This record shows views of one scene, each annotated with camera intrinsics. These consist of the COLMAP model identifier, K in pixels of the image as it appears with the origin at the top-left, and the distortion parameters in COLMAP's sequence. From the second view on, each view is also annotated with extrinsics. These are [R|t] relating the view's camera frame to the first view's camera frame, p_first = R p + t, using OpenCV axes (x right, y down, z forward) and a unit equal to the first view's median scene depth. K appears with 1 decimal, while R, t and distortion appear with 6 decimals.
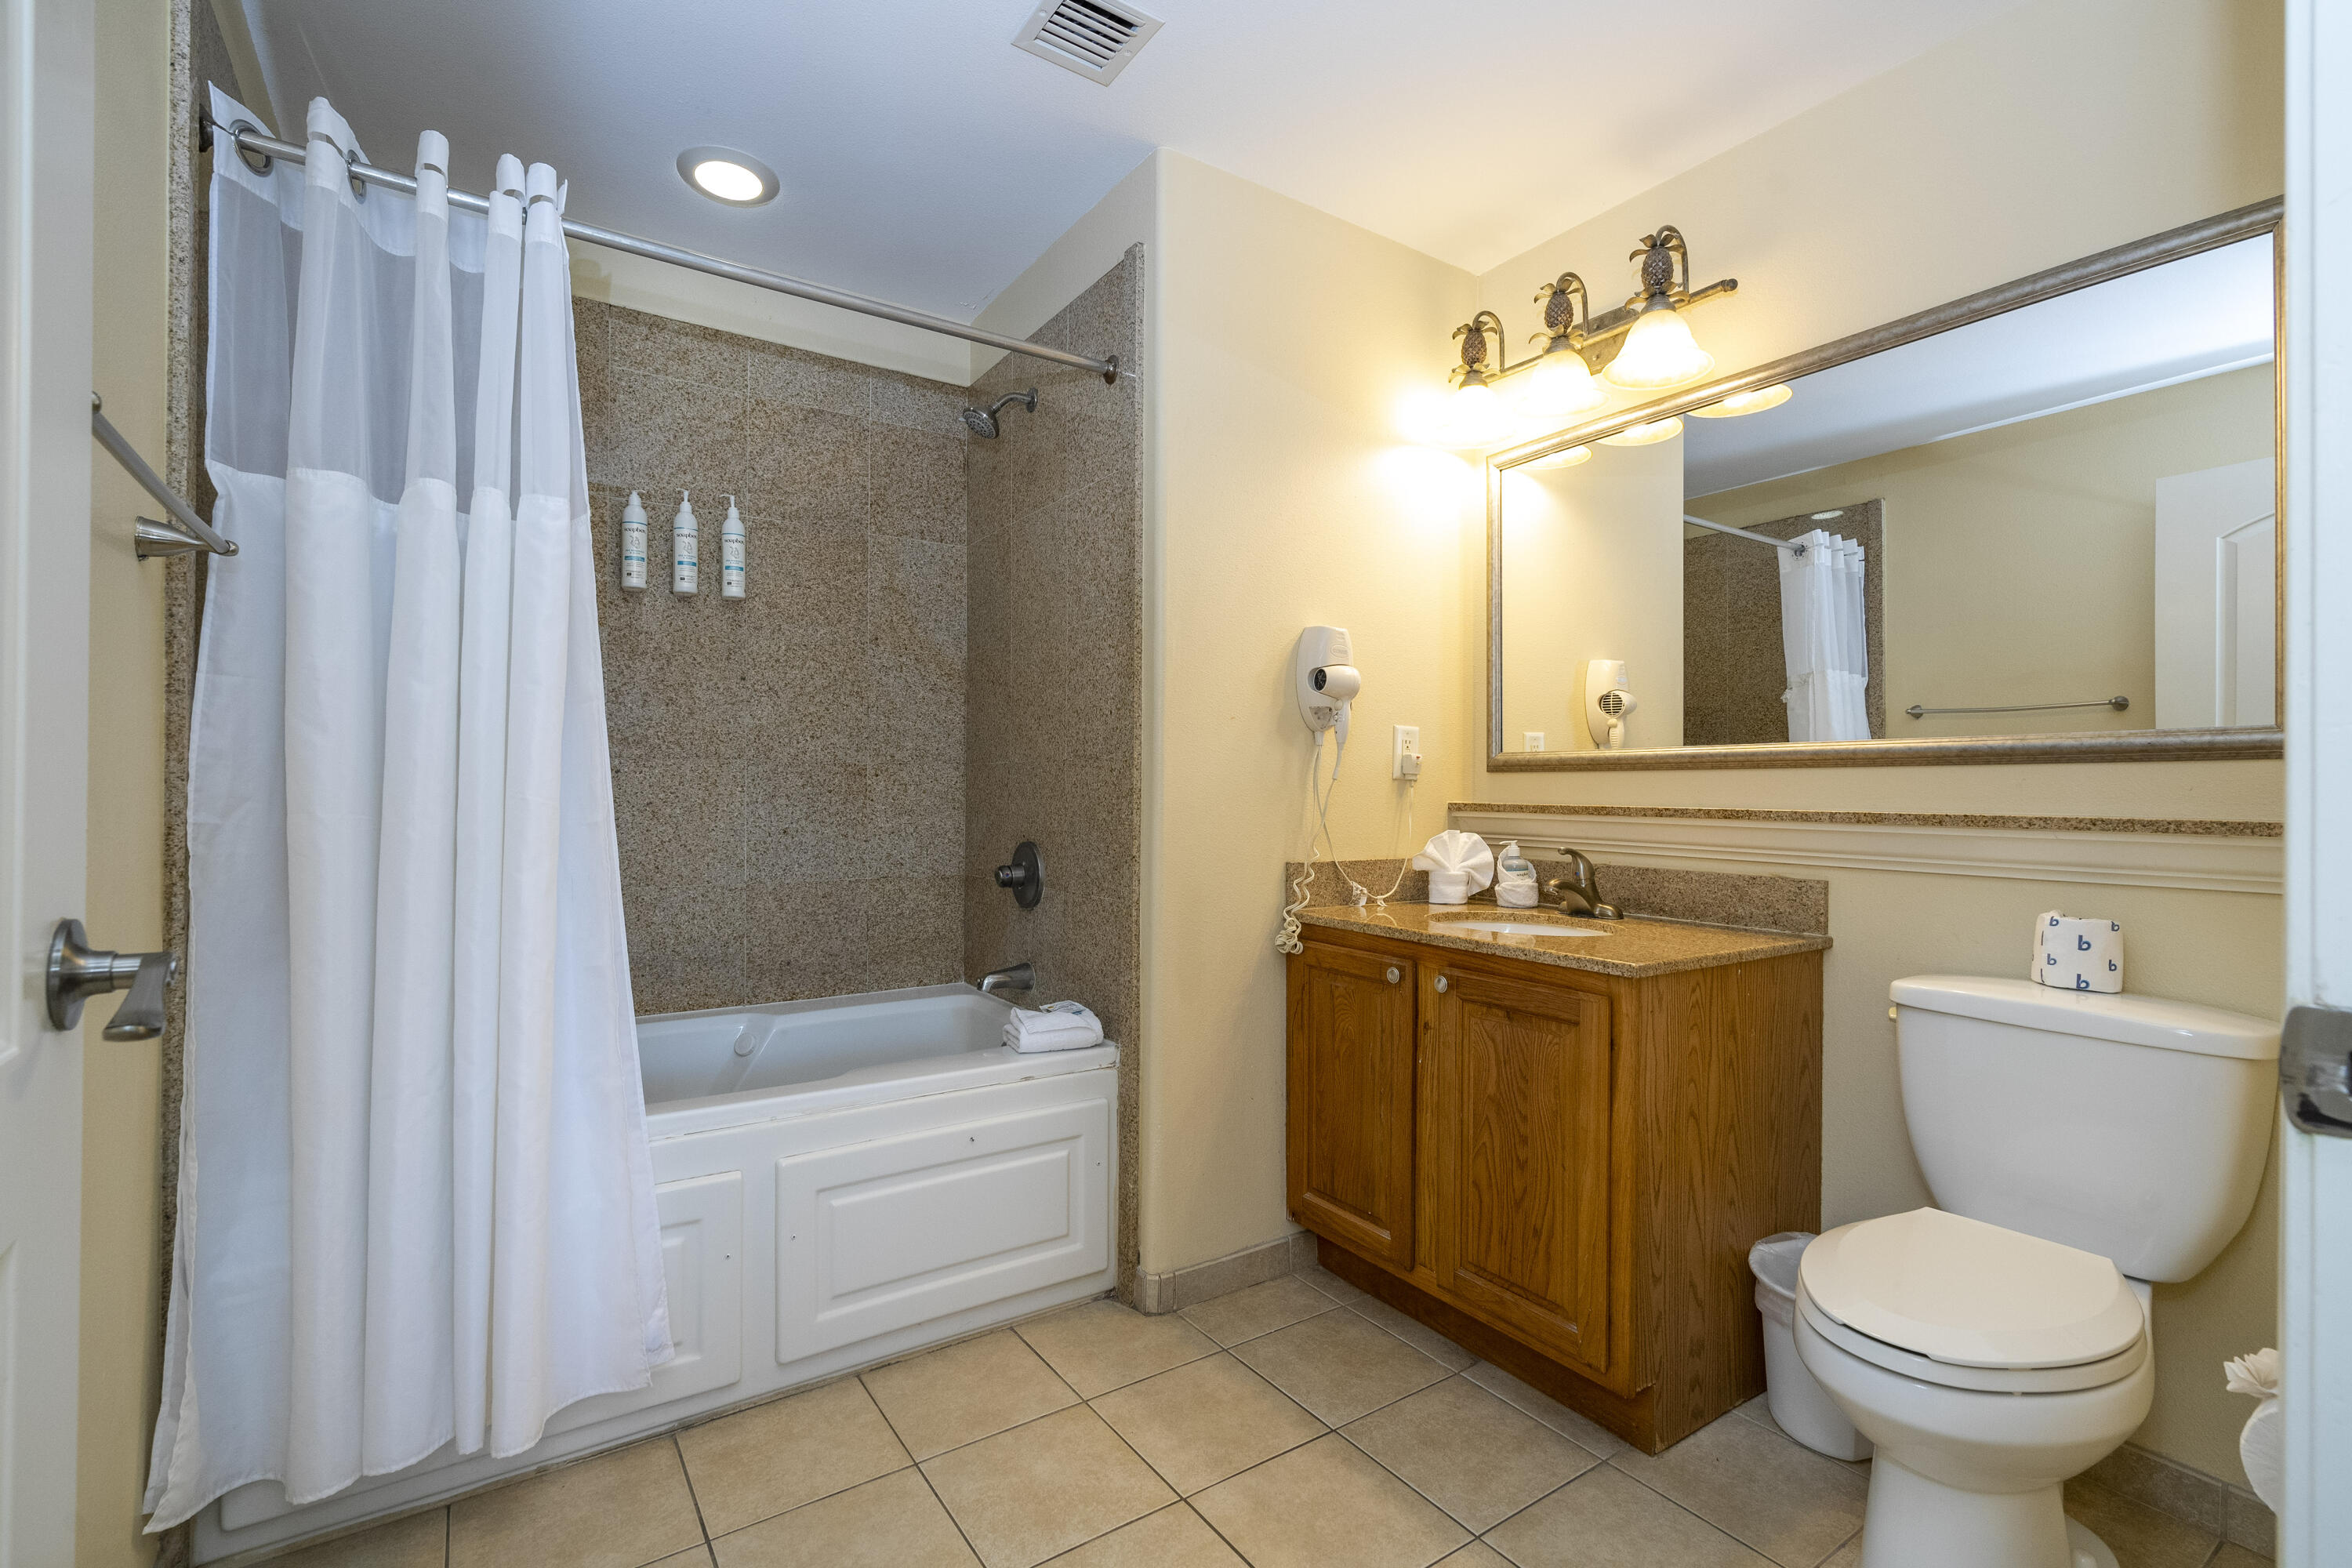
lens RADIAL K [[1062.2, 0, 1189.0], [0, 1062.2, 784.5], [0, 0, 1]] dist [-0.001855, 0.002022]
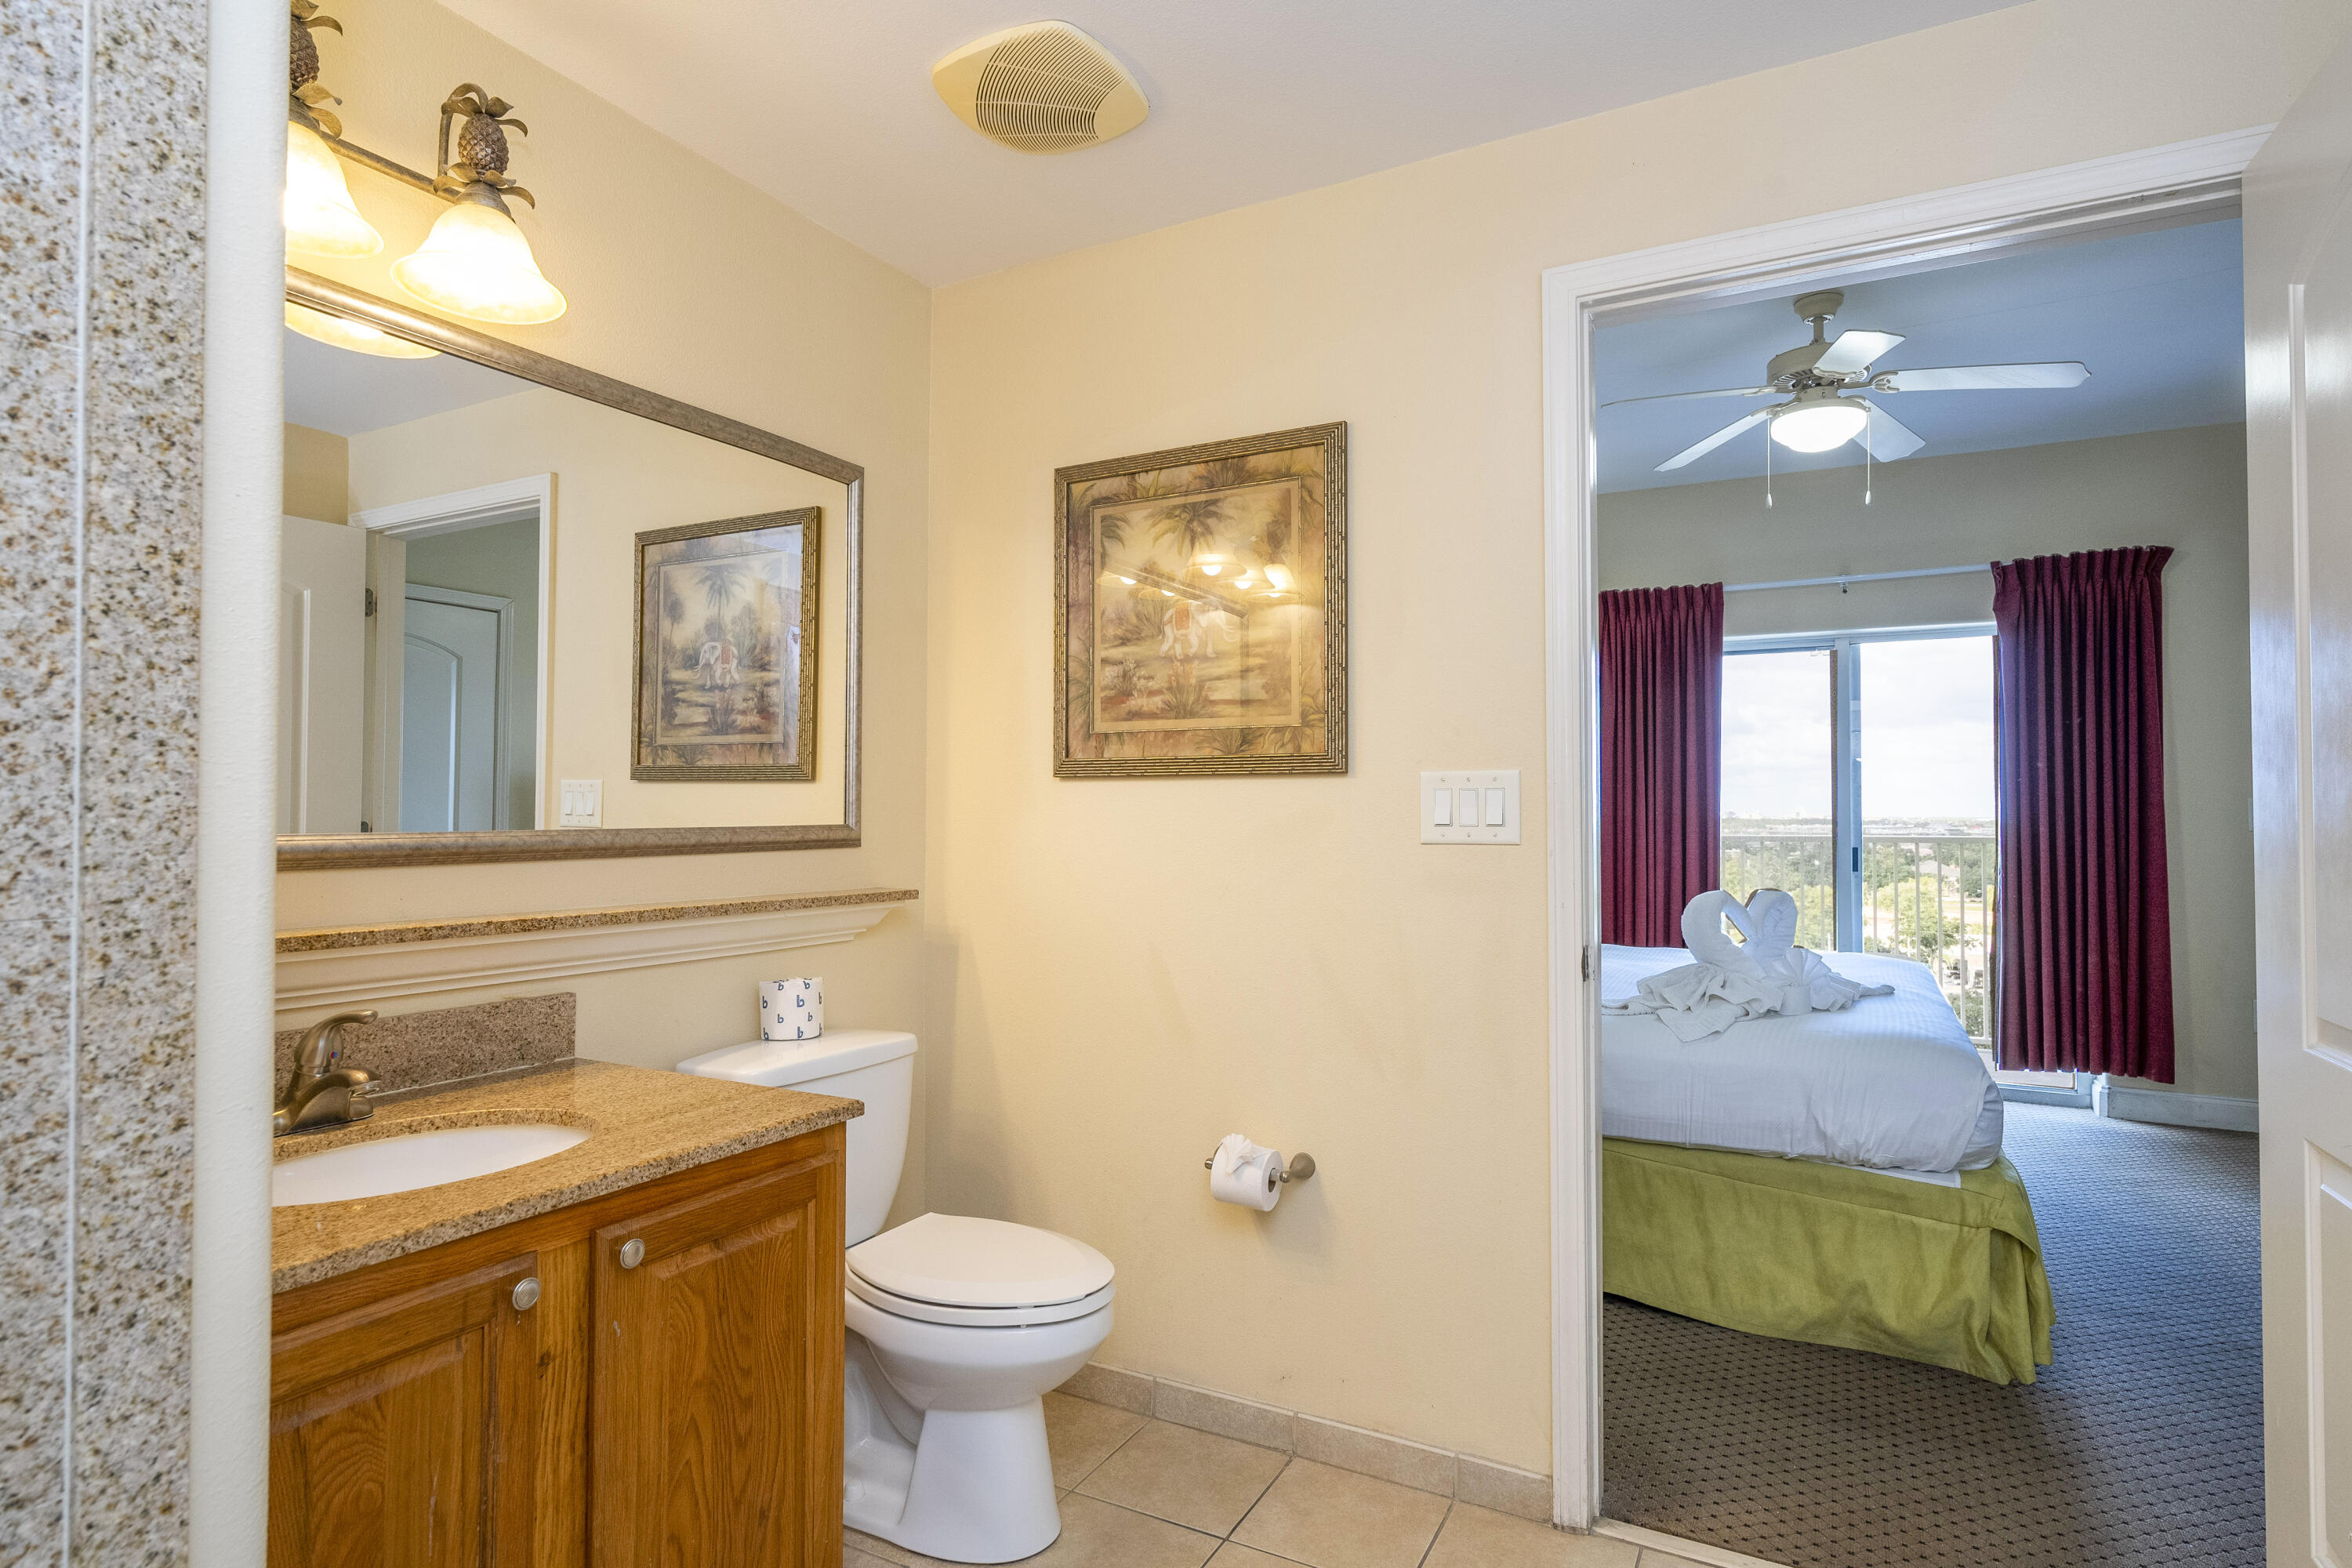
lens RADIAL K [[1236.3, 0, 1179.0], [0, 1236.3, 784.1], [0, 0, 1]] dist [-0.000586, -0.000161]
pose [[-0.454085, 0.011060, 0.890890, -0.440247], [-0.008003, 0.999832, -0.016491, -0.055477], [-0.890923, -0.014618, -0.453920, 0.880589]]
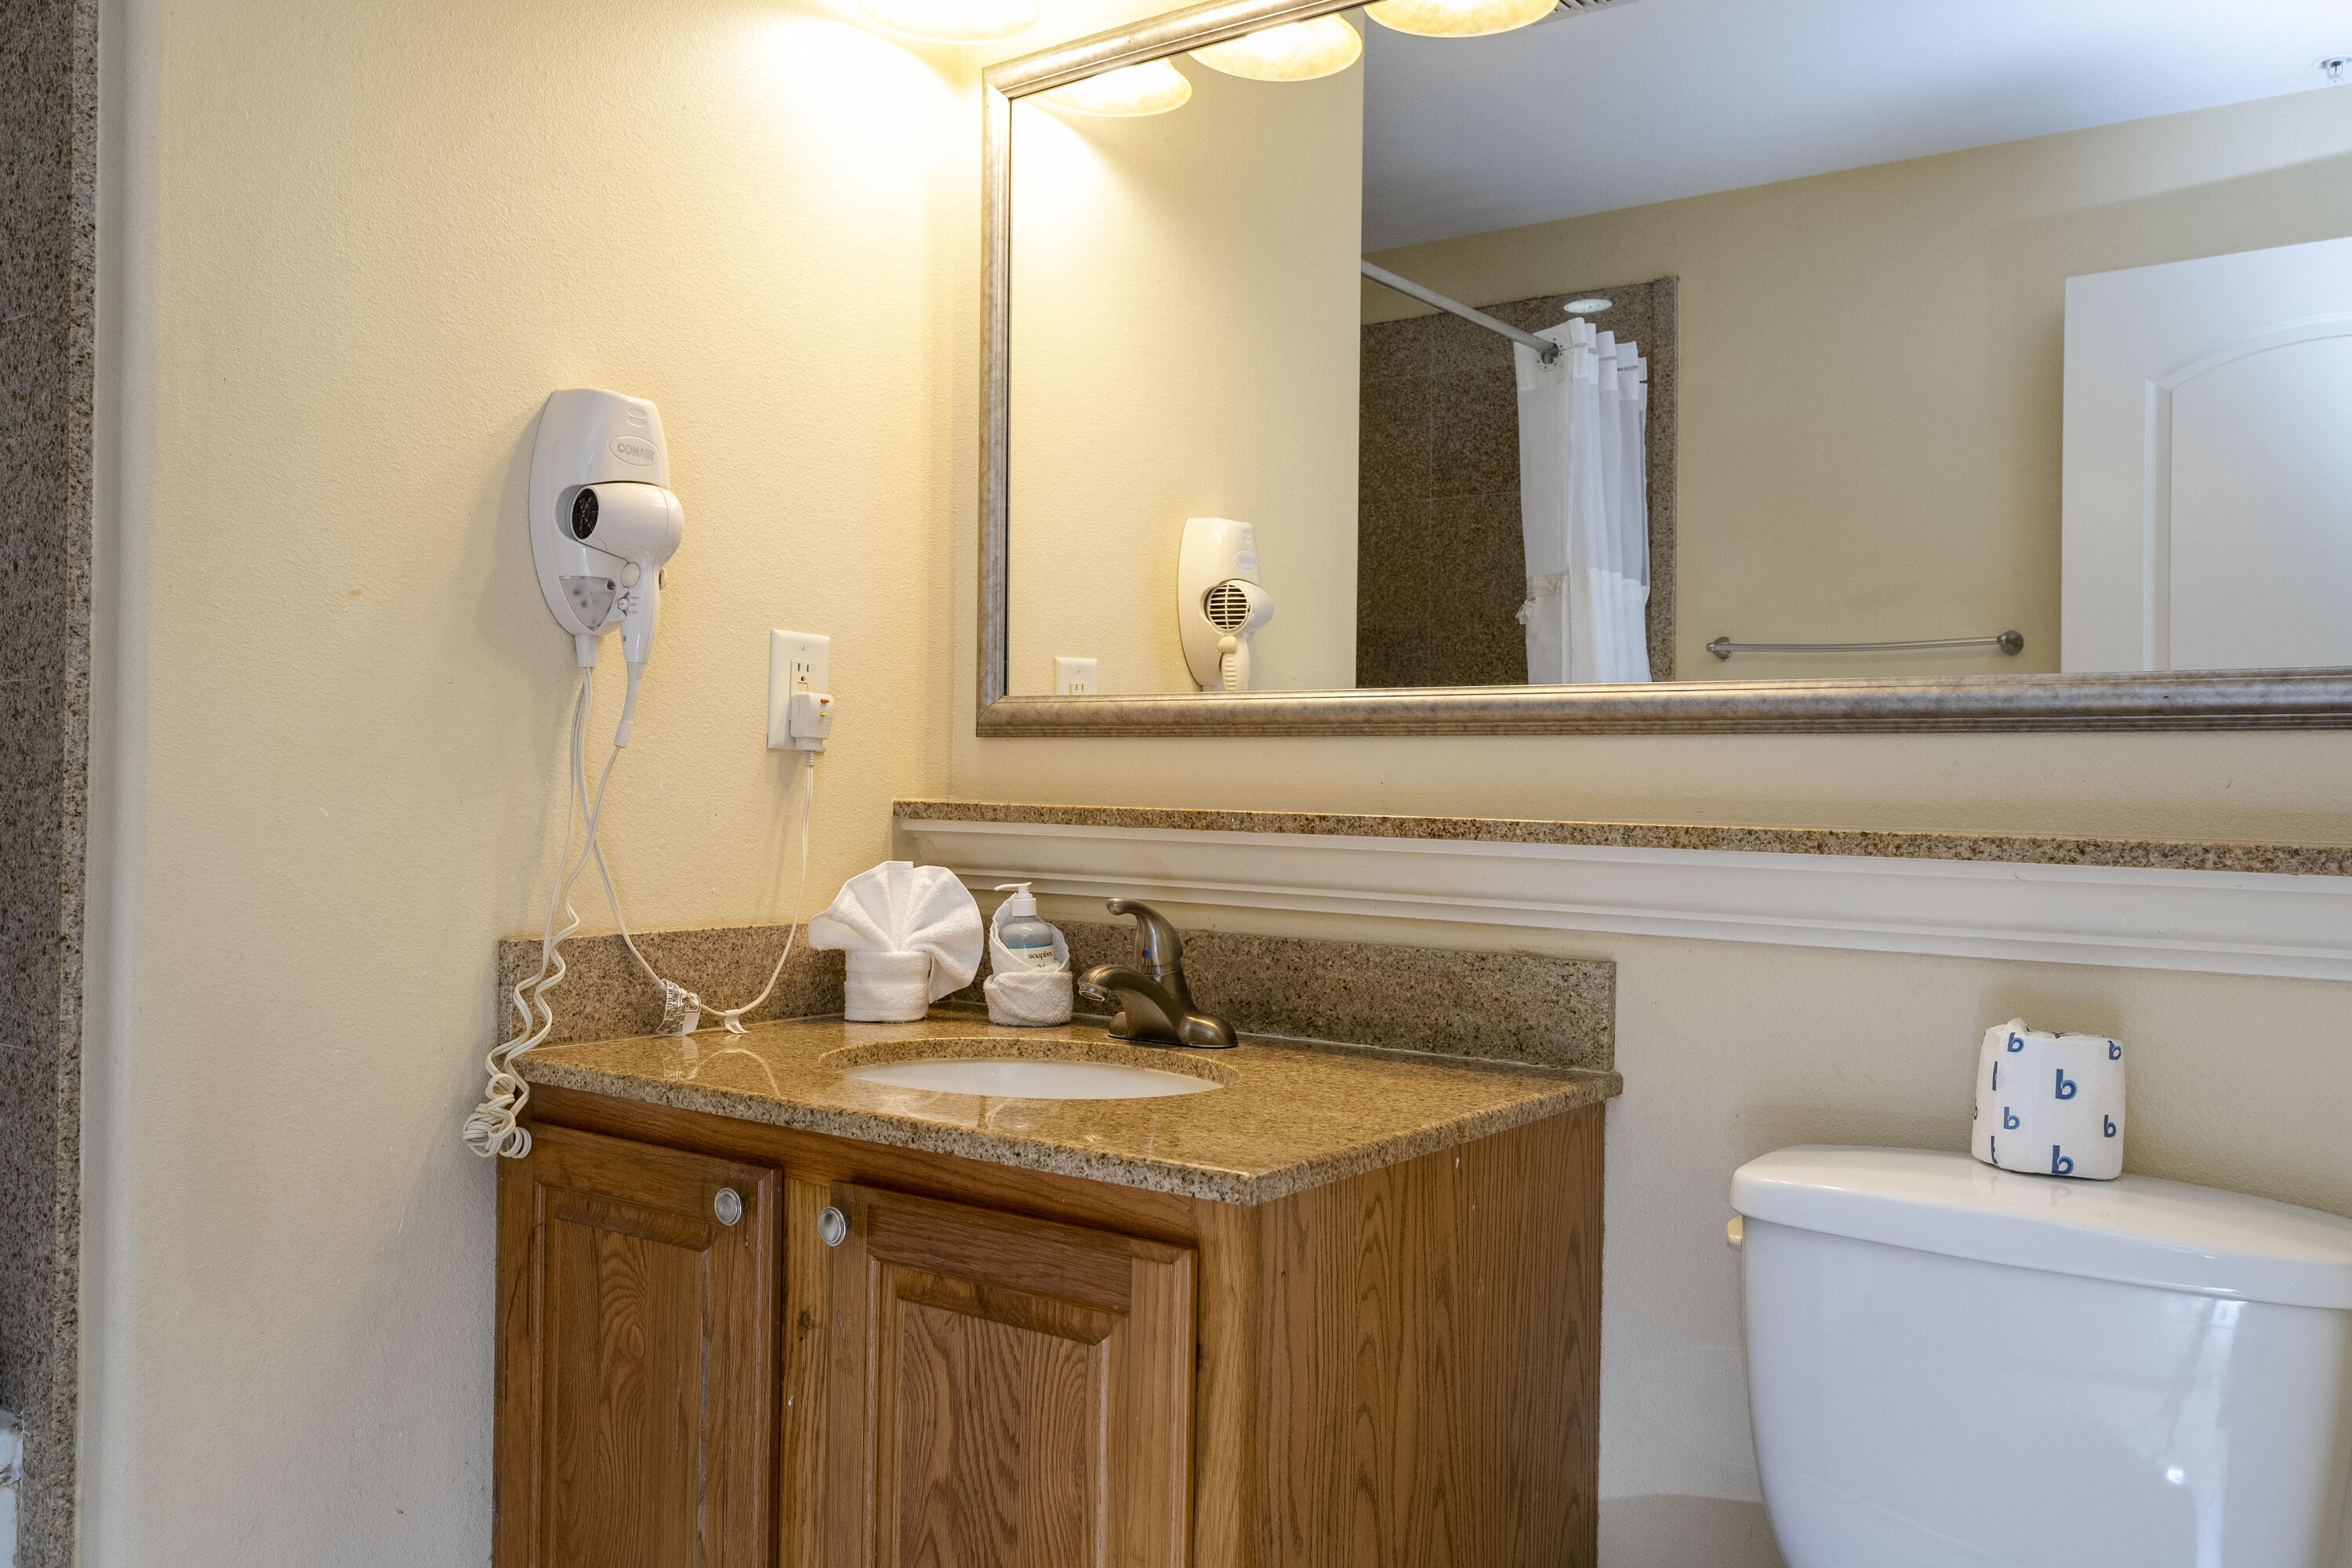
lens RADIAL K [[1910.7, 0, 1169.9], [0, 1910.7, 776.1], [0, 0, 1]] dist [0.009079, -0.001333]
pose [[0.943314, 0.008844, 0.331783, 0.090713], [-0.010893, 0.999931, 0.004316, 0.001342], [-0.331722, -0.007686, 0.943346, 0.192177]]
